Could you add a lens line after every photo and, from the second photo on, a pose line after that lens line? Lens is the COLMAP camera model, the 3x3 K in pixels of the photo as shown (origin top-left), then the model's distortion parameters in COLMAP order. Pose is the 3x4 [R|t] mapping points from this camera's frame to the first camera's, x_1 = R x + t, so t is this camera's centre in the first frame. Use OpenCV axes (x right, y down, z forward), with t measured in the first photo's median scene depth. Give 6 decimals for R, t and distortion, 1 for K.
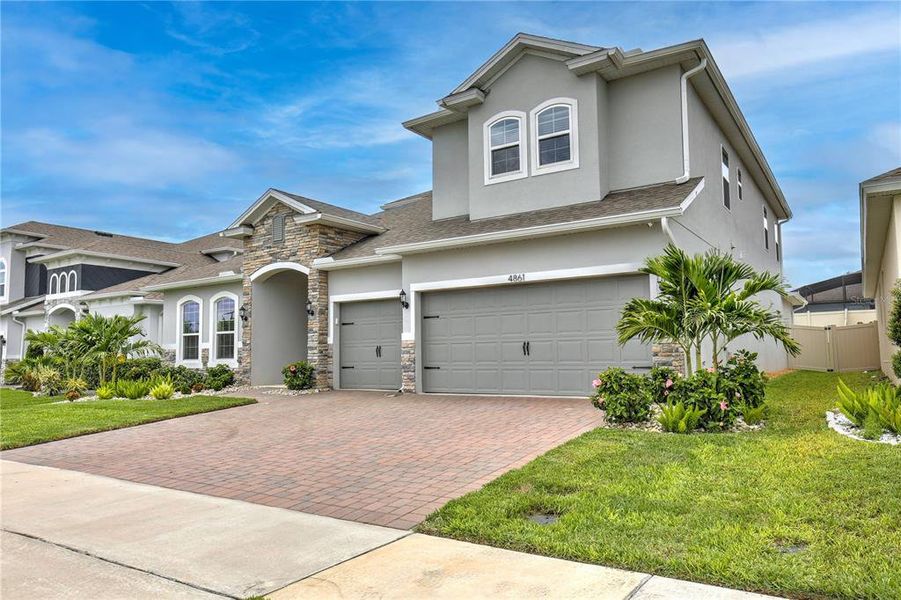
lens RADIAL K [[622.1, 0, 450.5], [0, 622.1, 300.0], [0, 0, 1]] dist [-0.004536, -0.000295]
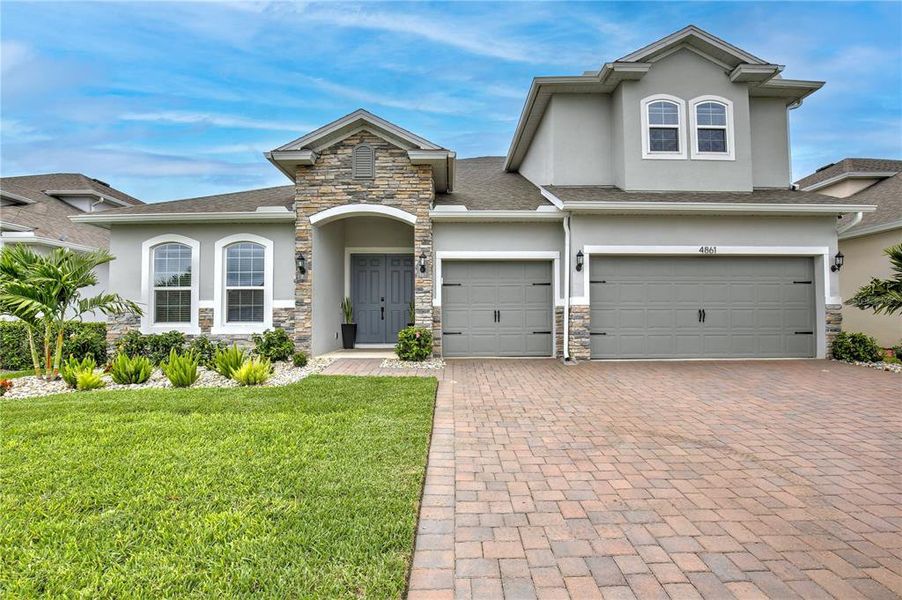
lens RADIAL K [[418.3, 0, 451.7], [0, 418.3, 307.3], [0, 0, 1]] dist [-0.035228, 0.000484]
pose [[0.827290, 0.029776, 0.560985, -0.508304], [-0.059462, 0.997626, 0.034738, 0.050339], [-0.558619, -0.062096, 0.827097, 0.507781]]
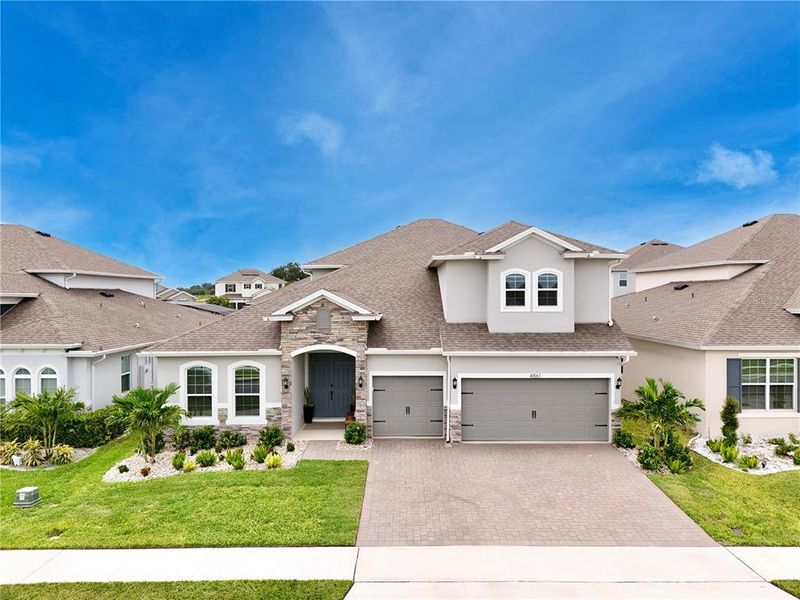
lens RADIAL K [[598.6, 0, 403.2], [0, 598.6, 287.9], [0, 0, 1]] dist [0.050874, -0.003342]
pose [[0.827201, 0.015616, 0.561689, -0.894906], [-0.059617, 0.996411, 0.060096, -0.280067], [-0.558734, -0.083198, 0.825163, -0.127856]]
